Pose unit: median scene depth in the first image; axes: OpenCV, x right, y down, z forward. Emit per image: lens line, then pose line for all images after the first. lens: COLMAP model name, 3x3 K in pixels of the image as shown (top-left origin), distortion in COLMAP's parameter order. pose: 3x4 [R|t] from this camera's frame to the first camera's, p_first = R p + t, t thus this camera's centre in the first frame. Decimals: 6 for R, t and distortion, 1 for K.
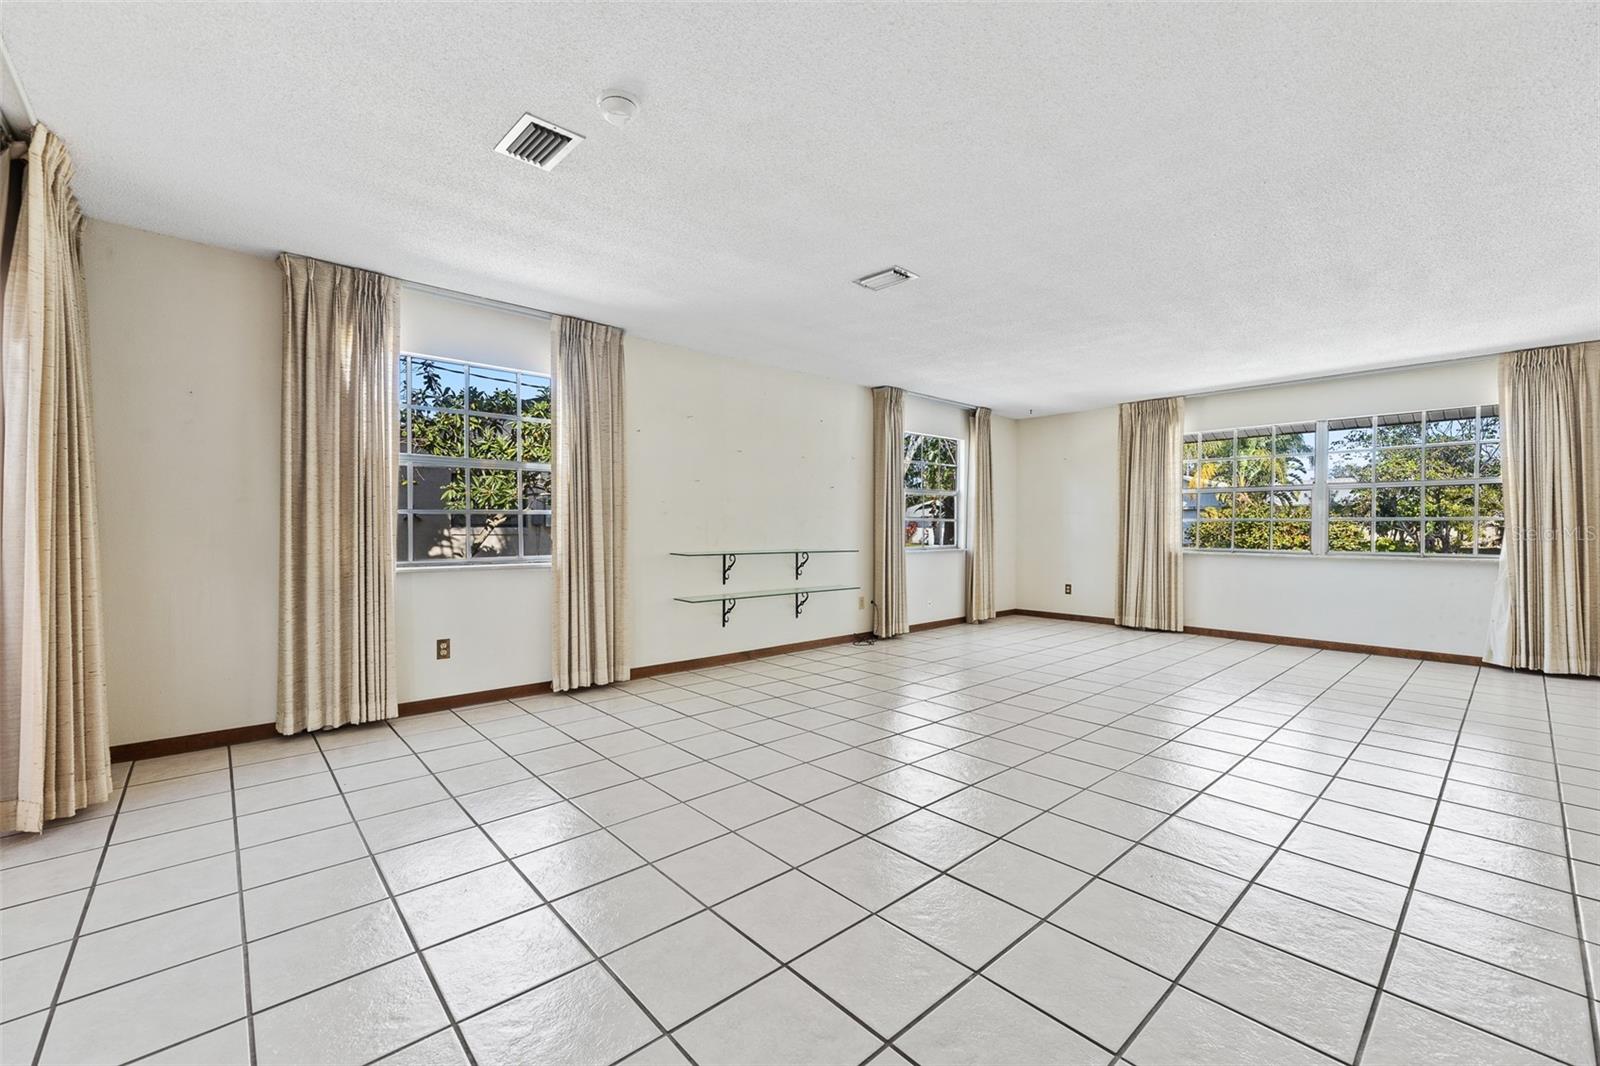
lens RADIAL K [[653.5, 0, 801.7], [0, 653.5, 534.6], [0, 0, 1]] dist [-0.000546, -0.000226]
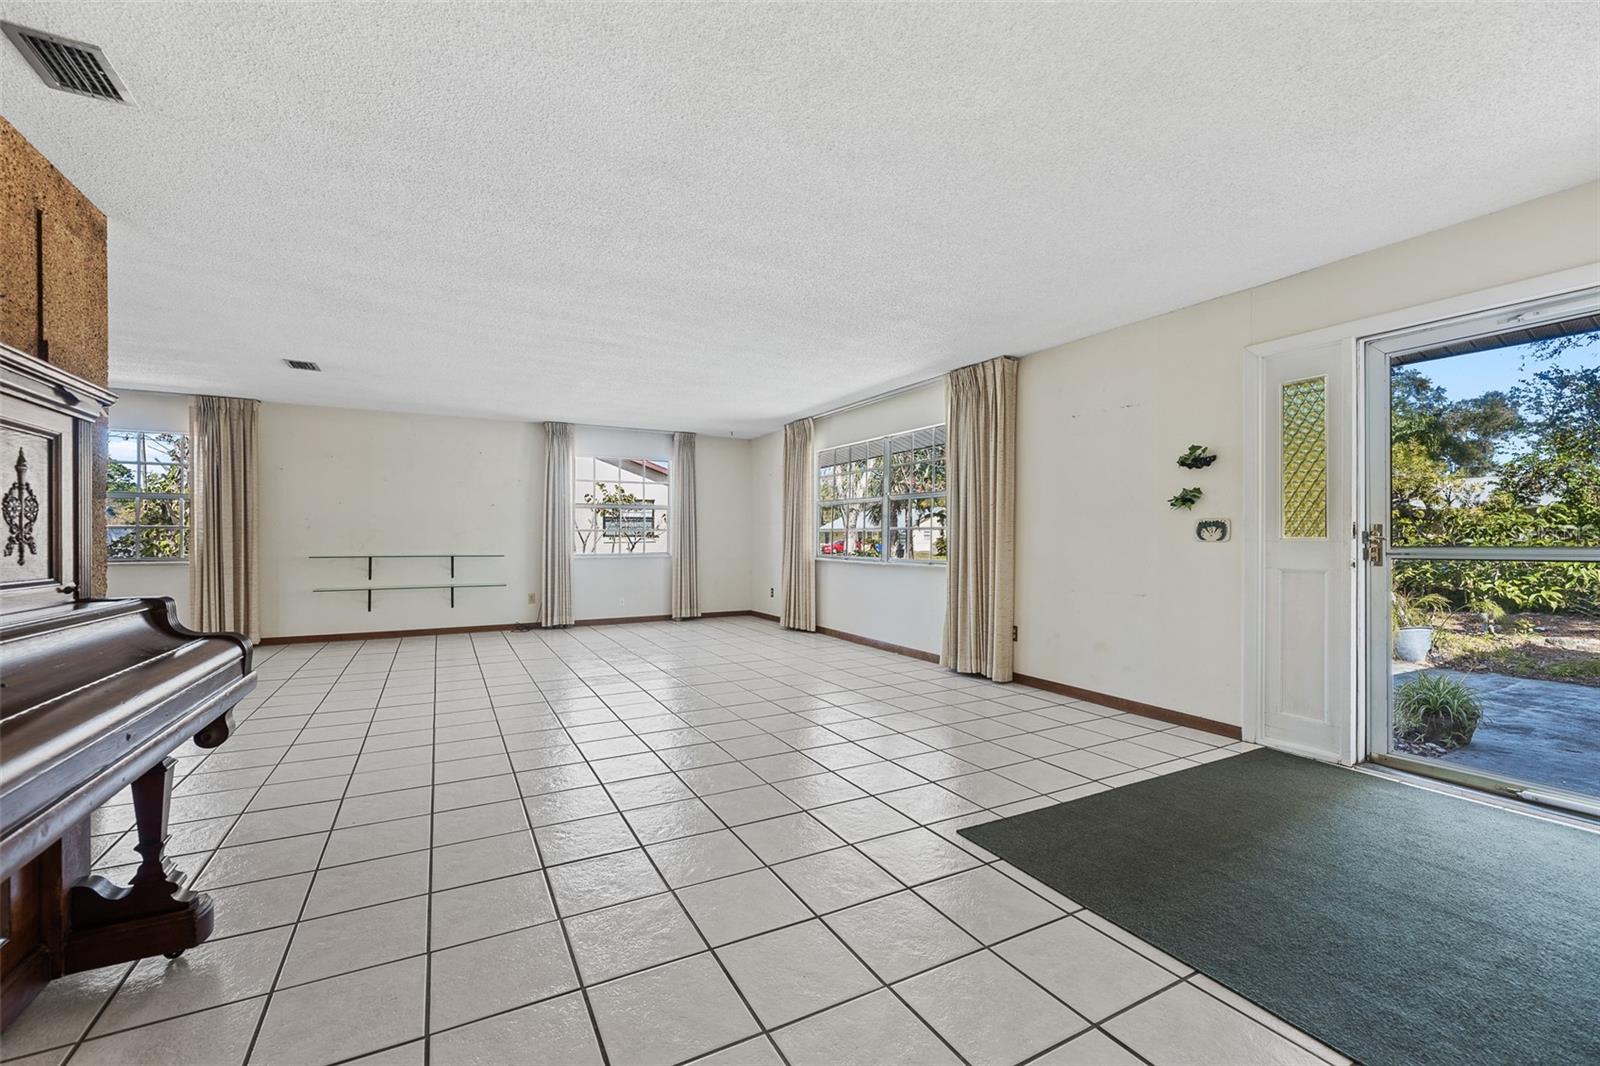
lens RADIAL K [[653.5, 0, 785.7], [0, 653.5, 531.8], [0, 0, 1]] dist [-0.000546, -0.000226]
pose [[0.970975, -0.003401, -0.239156, 0.791207], [-0.001937, 0.999754, -0.022083, 0.005314], [0.239173, 0.021906, 0.970730, -0.076443]]
